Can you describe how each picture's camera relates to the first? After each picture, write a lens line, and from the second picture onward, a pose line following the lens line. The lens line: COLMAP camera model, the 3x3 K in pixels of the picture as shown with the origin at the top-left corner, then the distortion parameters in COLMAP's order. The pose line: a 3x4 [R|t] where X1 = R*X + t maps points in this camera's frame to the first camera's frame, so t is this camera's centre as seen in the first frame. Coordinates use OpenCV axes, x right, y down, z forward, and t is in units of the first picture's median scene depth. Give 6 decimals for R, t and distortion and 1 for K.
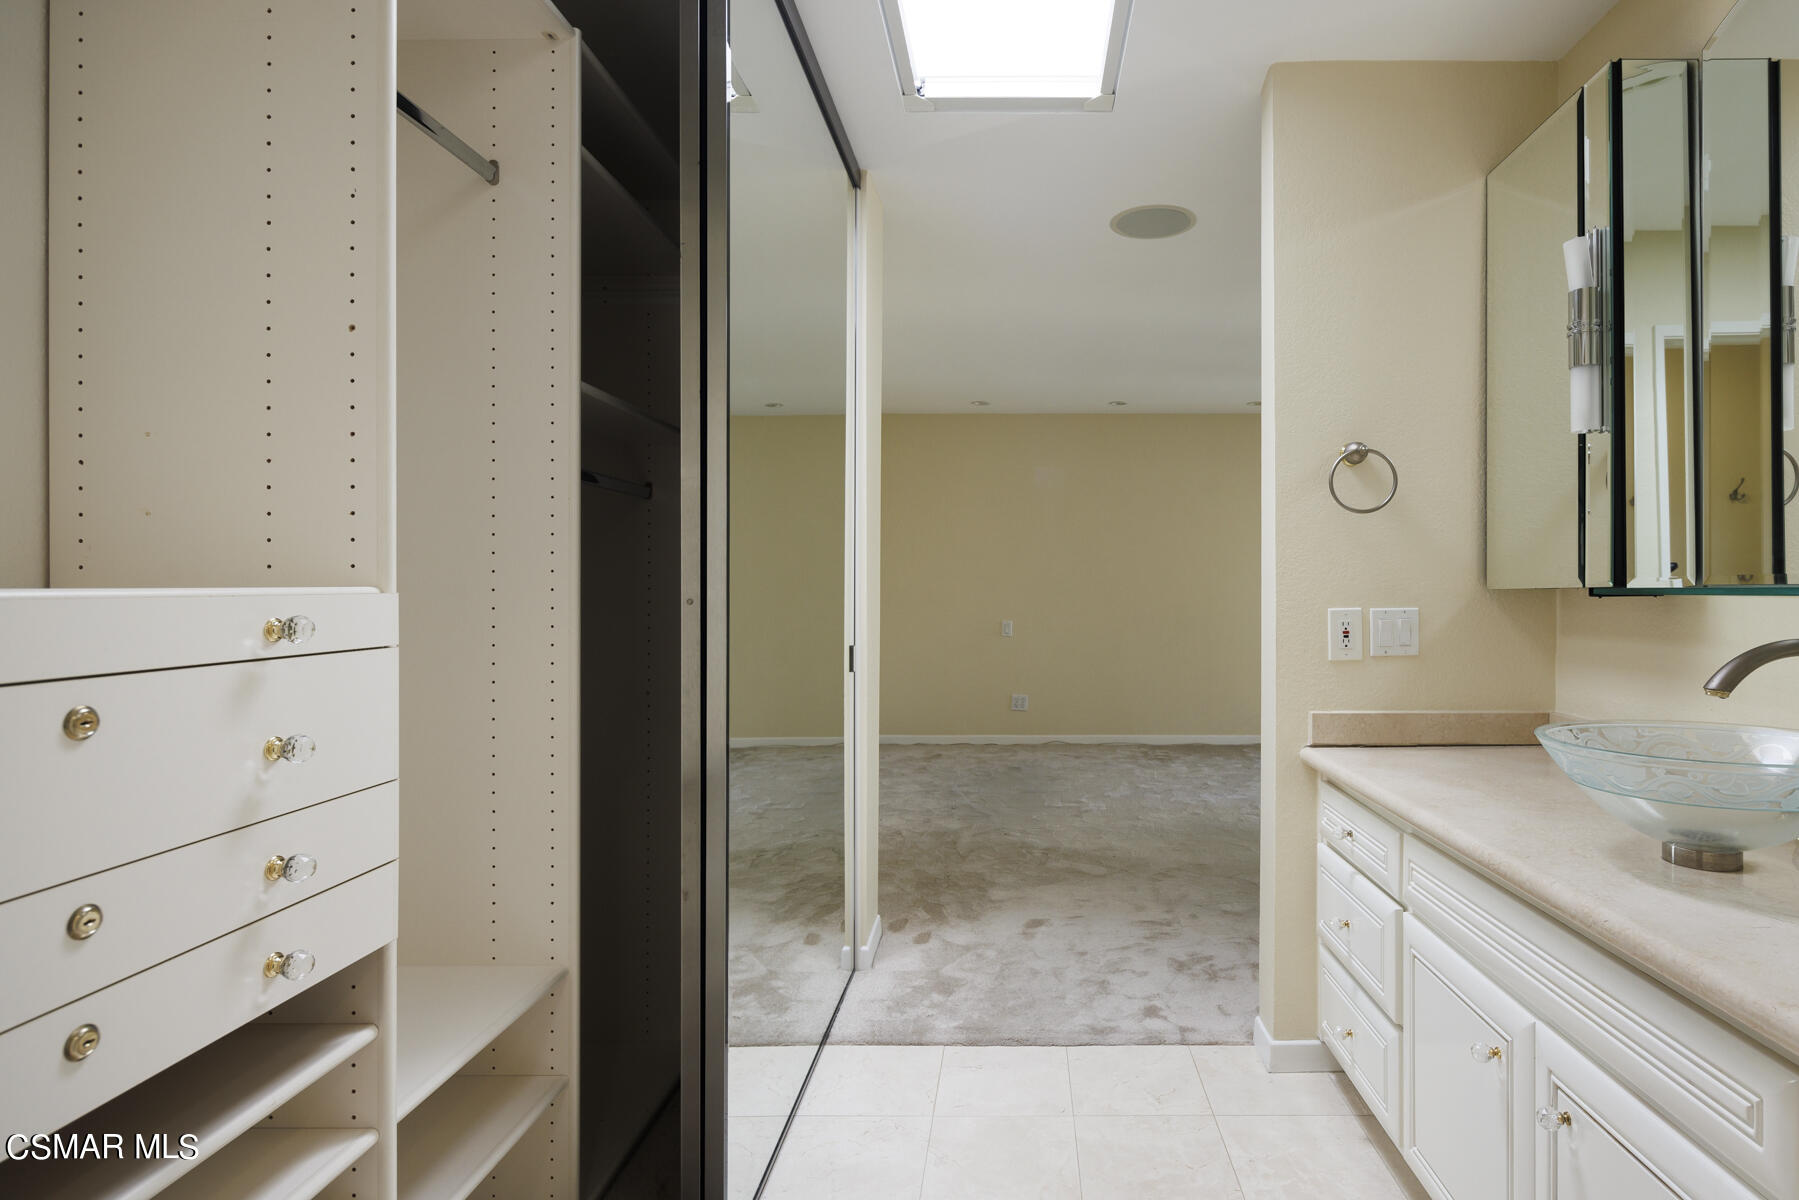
lens RADIAL K [[869.0, 0, 900.0], [0, 869.0, 600.9], [0, 0, 1]] dist [0.001347, -0.000663]
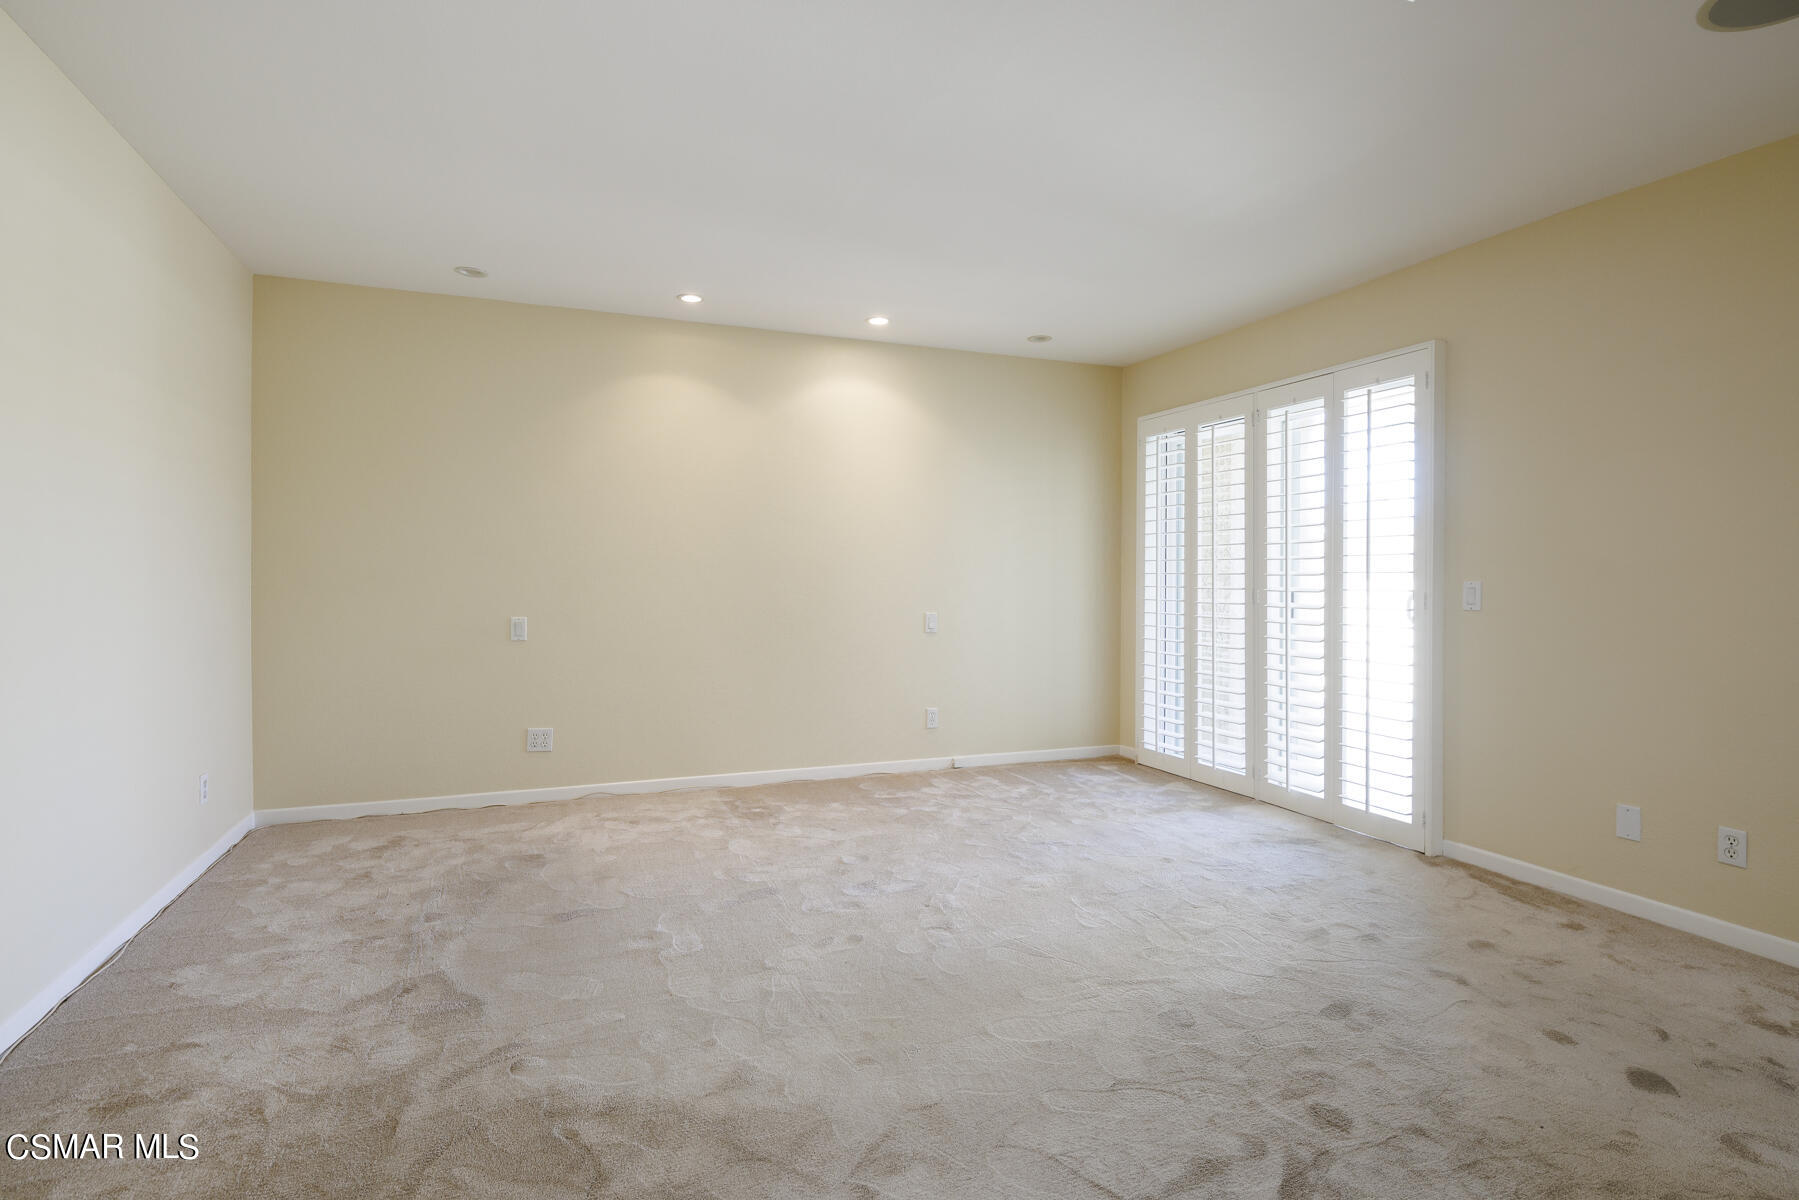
lens RADIAL K [[869.0, 0, 901.2], [0, 869.0, 596.6], [0, 0, 1]] dist [0.001347, -0.000663]
pose [[0.861208, -0.006663, 0.508209, 0.040896], [-0.000228, 0.999909, 0.013497, -0.002604], [-0.508253, -0.011740, 0.861128, 0.310221]]
